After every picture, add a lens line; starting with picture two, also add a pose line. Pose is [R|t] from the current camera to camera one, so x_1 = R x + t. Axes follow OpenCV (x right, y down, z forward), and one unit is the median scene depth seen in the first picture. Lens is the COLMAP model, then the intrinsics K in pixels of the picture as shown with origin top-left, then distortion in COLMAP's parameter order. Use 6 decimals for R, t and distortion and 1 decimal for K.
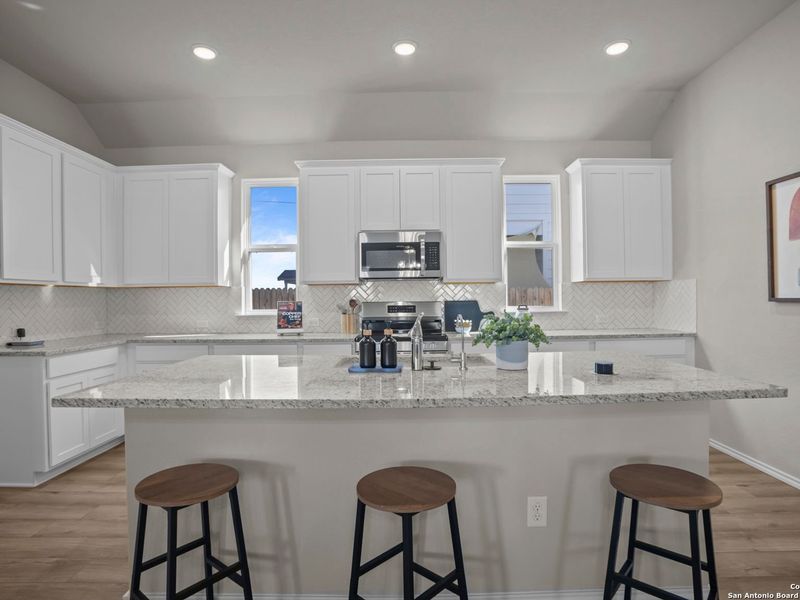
lens RADIAL K [[440.5, 0, 405.5], [0, 440.5, 299.3], [0, 0, 1]] dist [-0.075332, 0.034808]
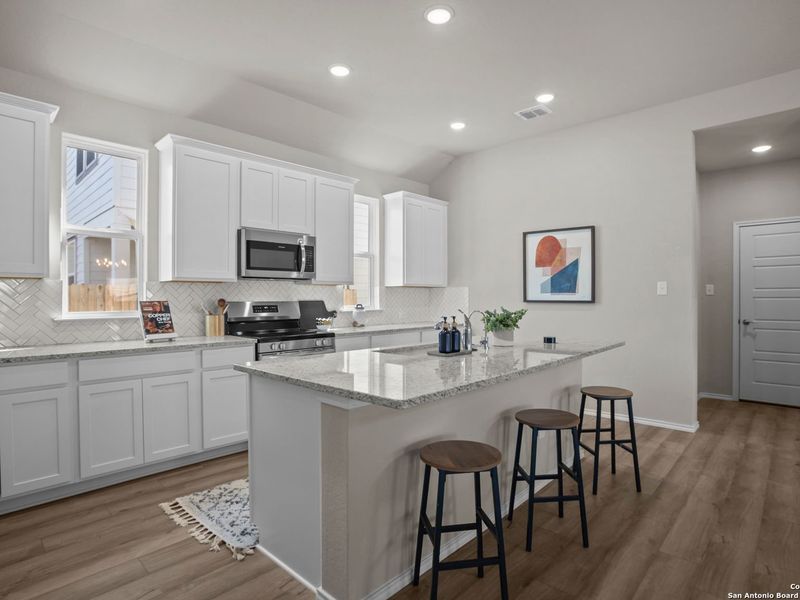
lens RADIAL K [[440.5, 0, 405.5], [0, 440.5, 299.3], [0, 0, 1]] dist [-0.075332, 0.034808]
pose [[0.682985, 0.006892, 0.730400, -0.543468], [-0.005645, 0.999975, -0.004157, 0.002591], [-0.730411, -0.001284, 0.683007, 0.100753]]
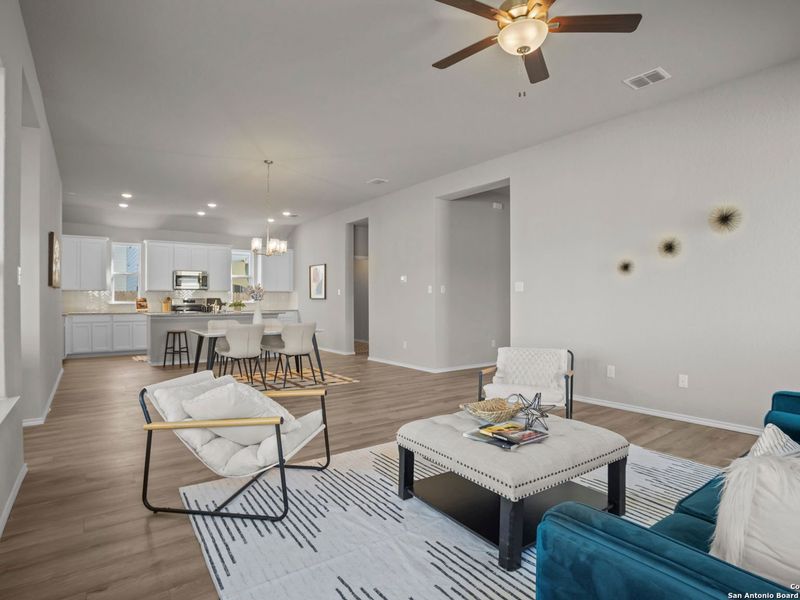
lens RADIAL K [[440.5, 0, 405.5], [0, 440.5, 299.3], [0, 0, 1]] dist [-0.075332, 0.034808]
pose [[0.803850, 0.011109, 0.594728, -0.507921], [-0.007397, 0.999935, -0.008679, 0.023983], [-0.594786, 0.002578, 0.803880, -1.784215]]
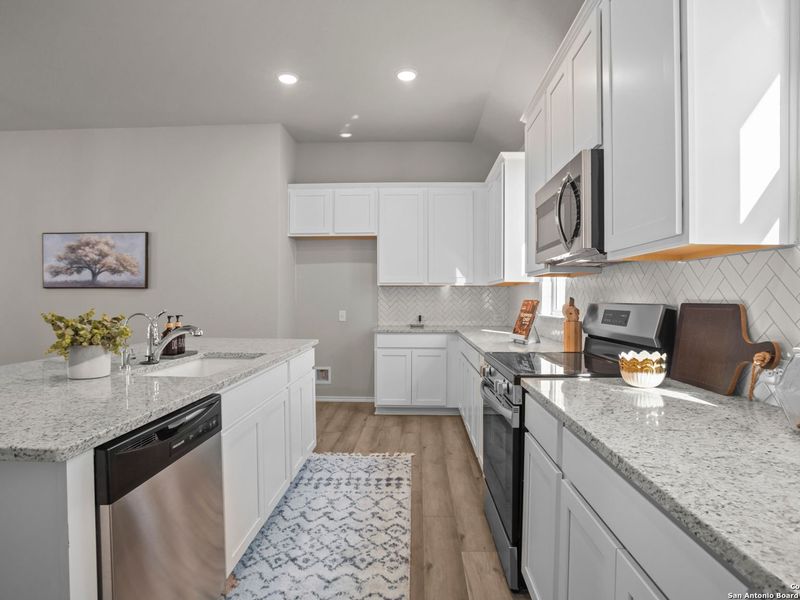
lens RADIAL K [[440.5, 0, 405.5], [0, 440.5, 299.3], [0, 0, 1]] dist [-0.075332, 0.034808]
pose [[-0.023044, 0.010434, -0.999680, 0.531007], [-0.001223, 0.999944, 0.010465, -0.003519], [0.999734, 0.001463, -0.023030, 0.808769]]
